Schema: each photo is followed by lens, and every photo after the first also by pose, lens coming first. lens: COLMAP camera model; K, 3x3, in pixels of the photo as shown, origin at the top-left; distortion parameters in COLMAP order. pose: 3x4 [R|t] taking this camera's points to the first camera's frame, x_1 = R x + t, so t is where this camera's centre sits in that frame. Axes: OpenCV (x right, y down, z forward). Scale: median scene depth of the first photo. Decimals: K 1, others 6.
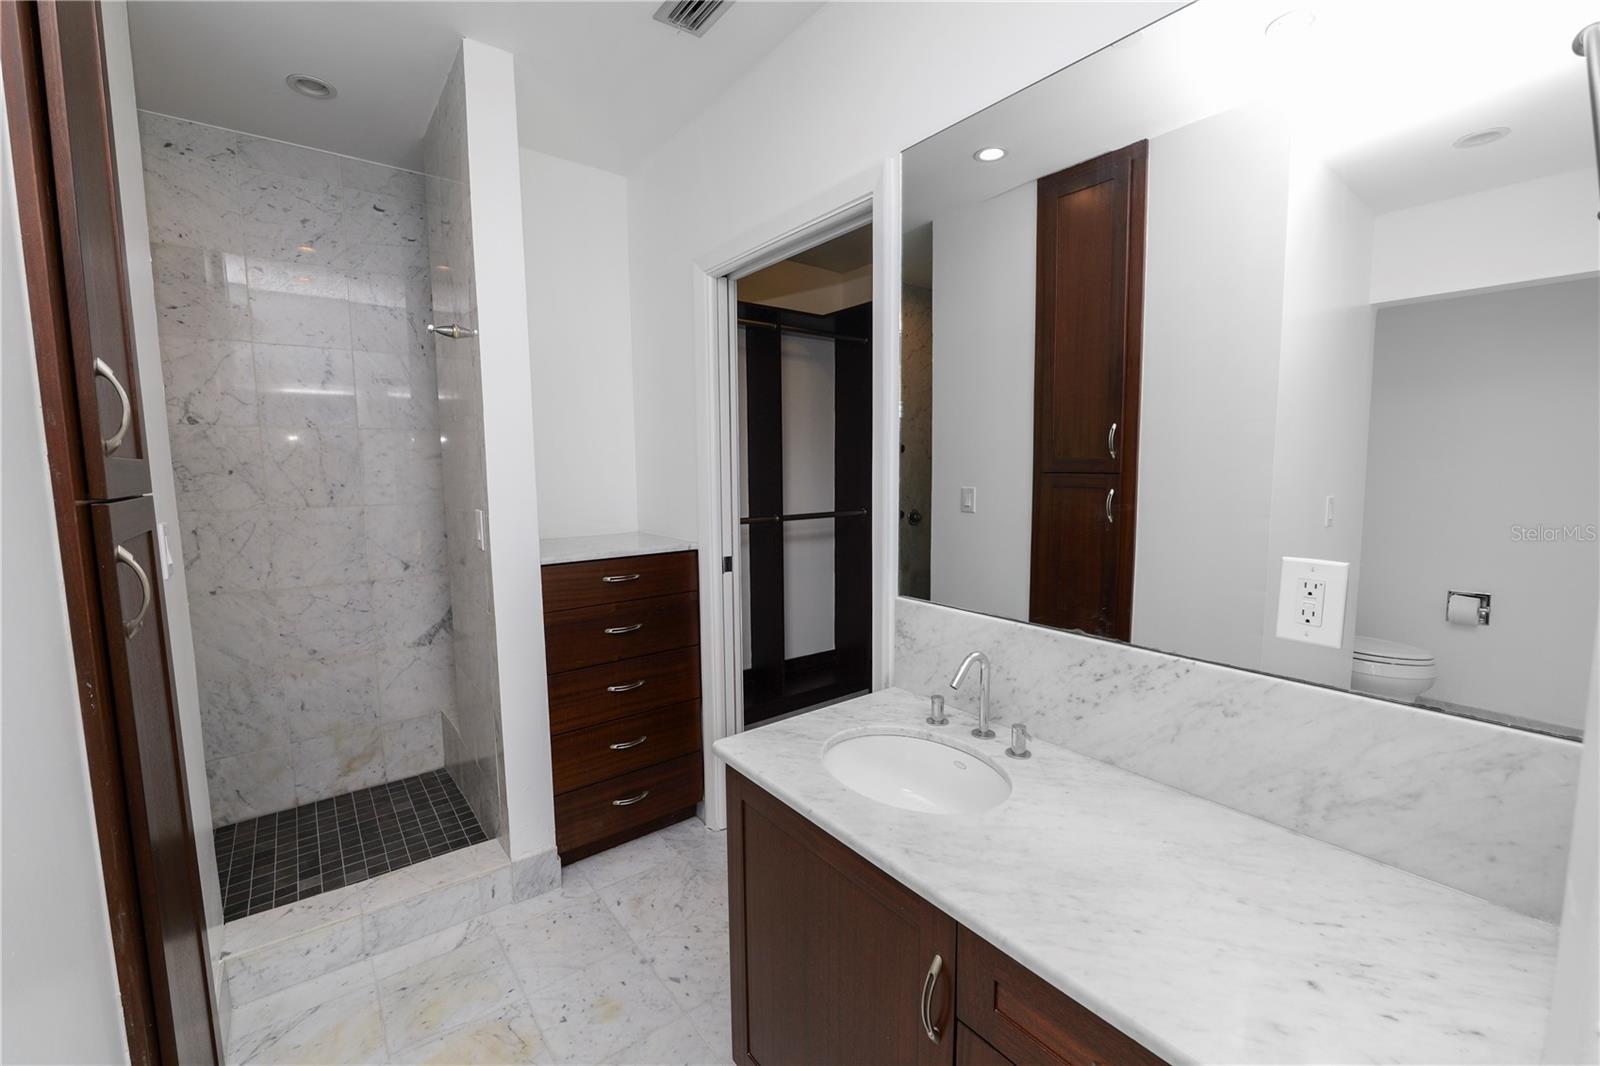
lens RADIAL K [[650.6, 0, 797.6], [0, 650.6, 536.0], [0, 0, 1]] dist [-0.010490, 0.000118]
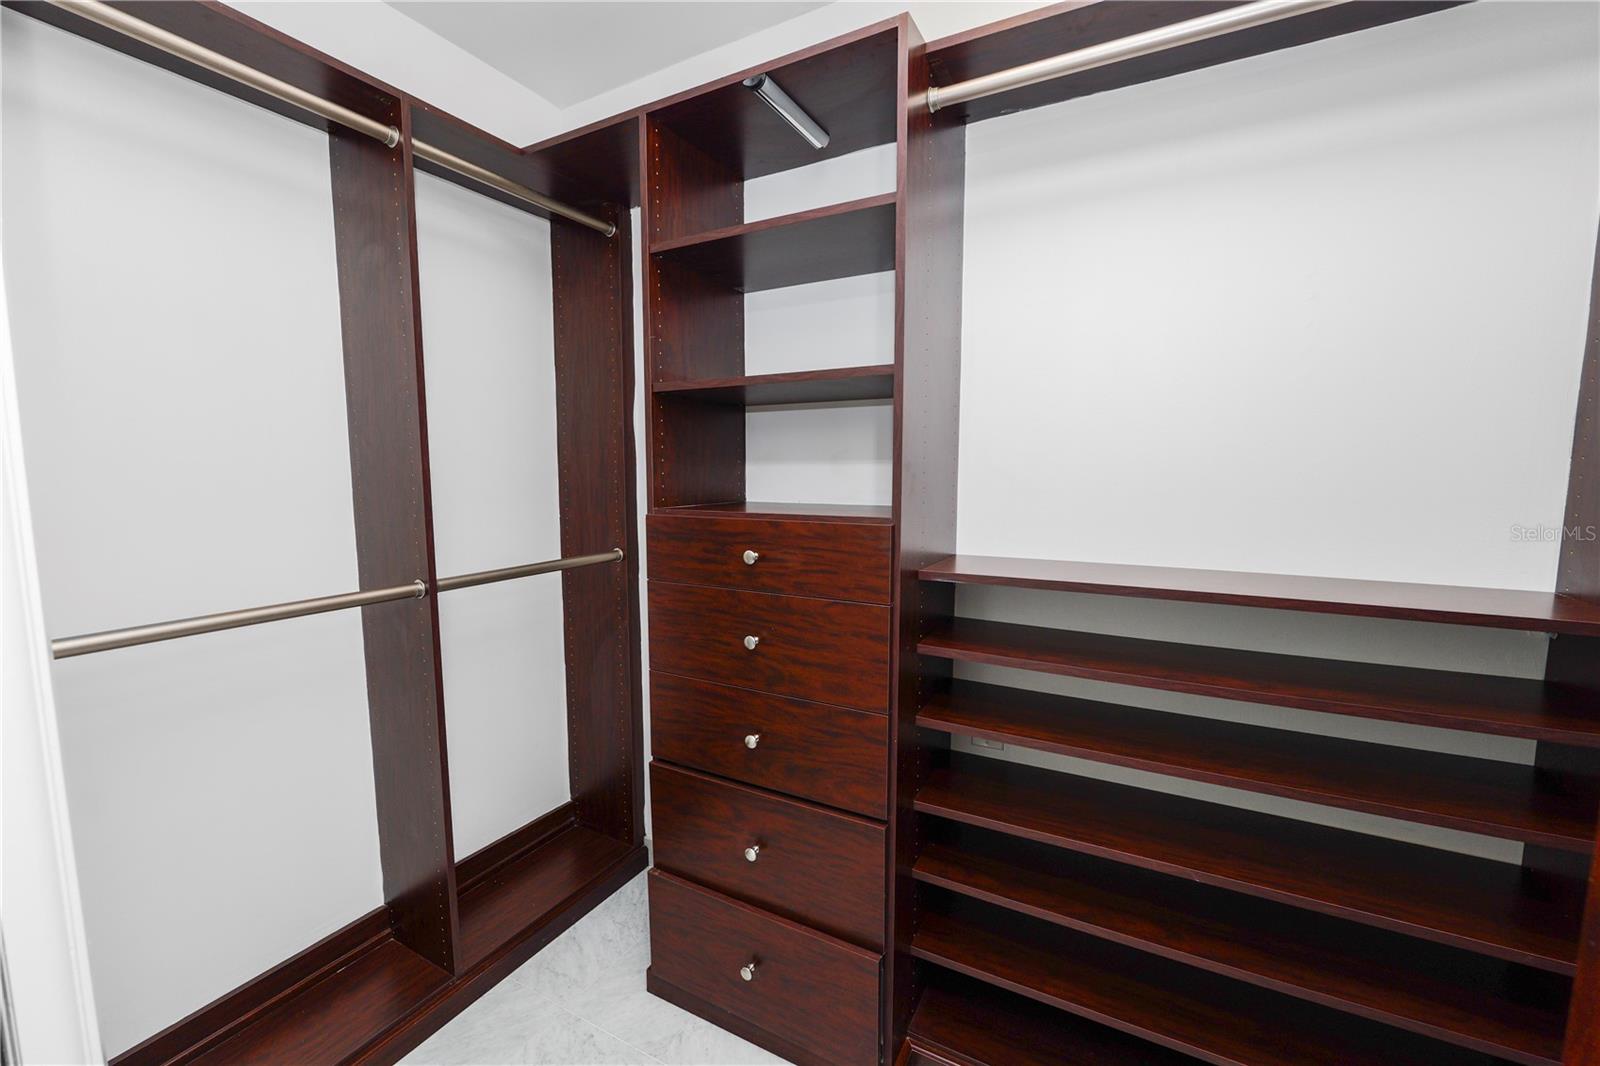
lens RADIAL K [[650.6, 0, 799.5], [0, 650.6, 534.0], [0, 0, 1]] dist [-0.010490, 0.000118]
pose [[0.915669, -0.036153, 0.400305, 0.026073], [0.037322, 0.999291, 0.004878, -0.052117], [-0.400197, 0.010473, 0.916369, 0.478975]]
